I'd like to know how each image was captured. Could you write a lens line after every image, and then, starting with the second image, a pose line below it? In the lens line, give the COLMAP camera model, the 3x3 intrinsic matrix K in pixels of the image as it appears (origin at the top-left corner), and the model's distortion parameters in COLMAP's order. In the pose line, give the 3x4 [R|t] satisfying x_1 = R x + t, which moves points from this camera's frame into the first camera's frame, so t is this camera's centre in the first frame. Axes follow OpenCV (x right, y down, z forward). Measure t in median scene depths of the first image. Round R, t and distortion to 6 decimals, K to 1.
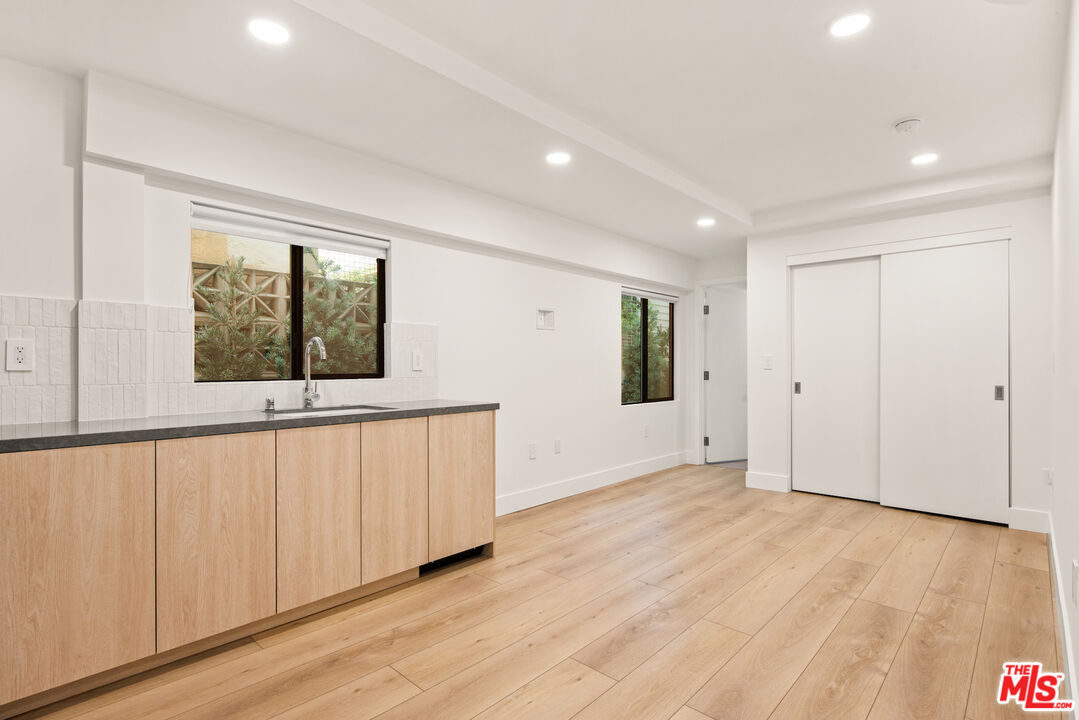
lens RADIAL K [[526.0, 0, 537.7], [0, 526.0, 366.3], [0, 0, 1]] dist [0.003558, -0.000681]
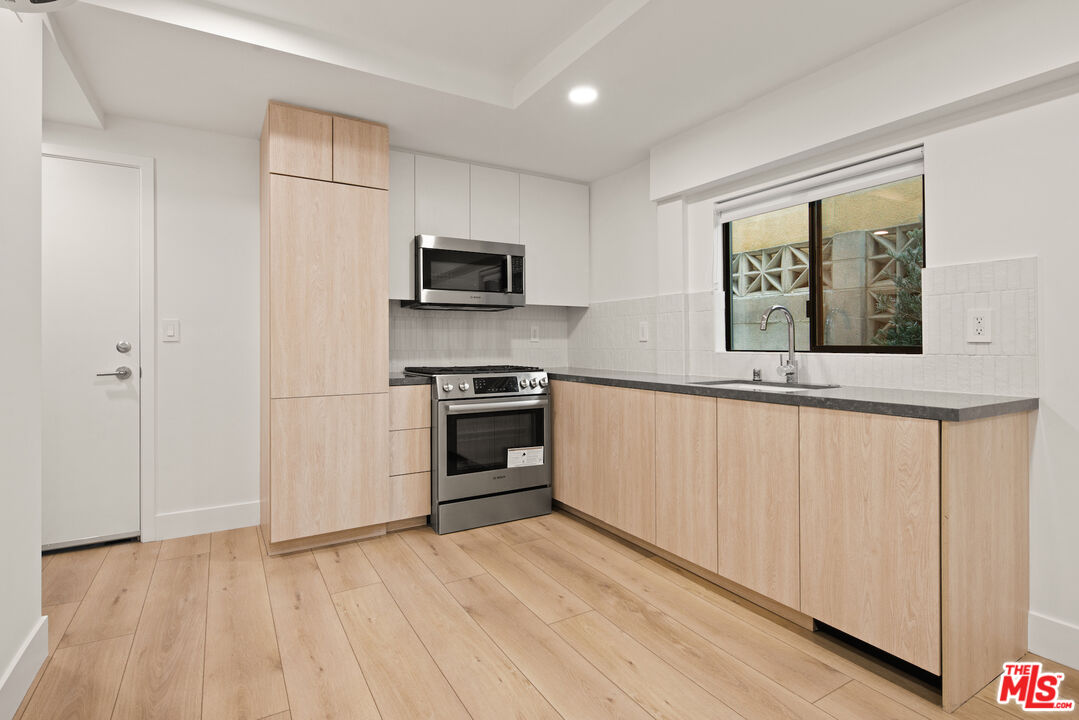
lens RADIAL K [[532.6, 0, 534.0], [0, 532.6, 340.6], [0, 0, 1]] dist [0.001399, -0.000931]
pose [[-0.284135, 0.001114, -0.958784, 0.457427], [0.003174, 0.999995, 0.000221, 0.003766], [0.958779, -0.002980, -0.284137, 0.670887]]
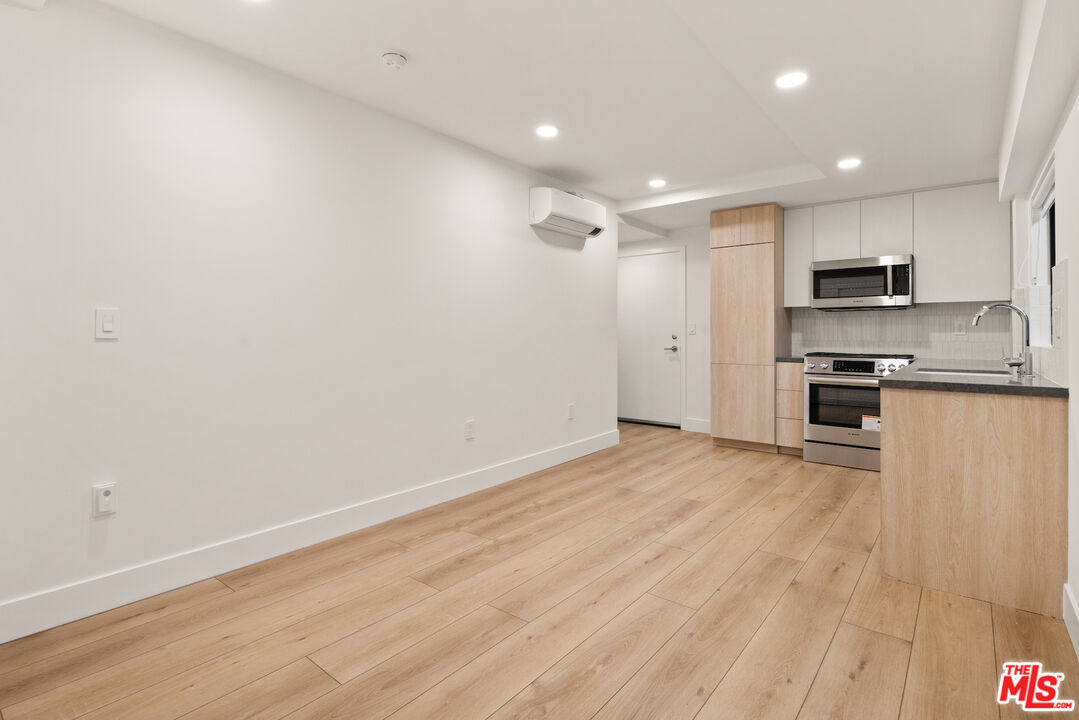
lens RADIAL K [[527.8, 0, 536.2], [0, 527.8, 333.6], [0, 0, 1]] dist [0.000902, -0.000357]
pose [[-0.997729, 0.001373, -0.067346, 0.422860], [0.001416, 0.999999, -0.000592, 0.002664], [0.067345, -0.000686, -0.997729, 1.532227]]
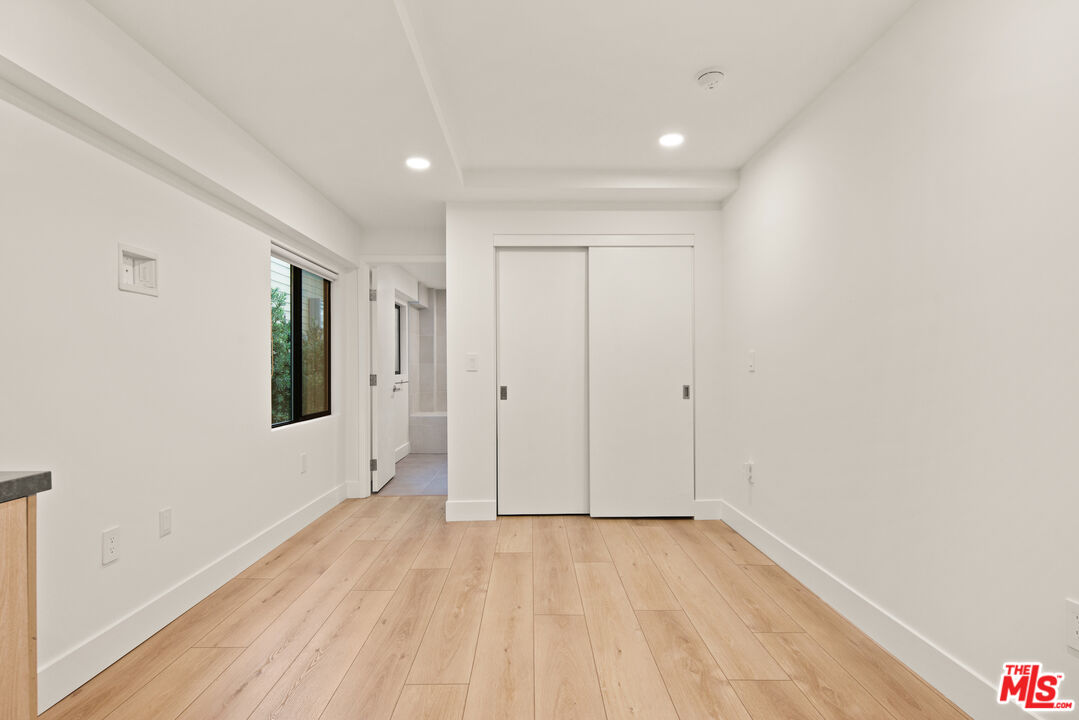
lens RADIAL K [[529.8, 0, 533.5], [0, 529.8, 367.5], [0, 0, 1]] dist [-0.000689, -0.001452]
pose [[0.726748, -0.000804, 0.686904, -0.071051], [0.003009, 0.999993, -0.002013, 0.002990], [-0.686898, 0.003530, 0.726746, 0.467460]]
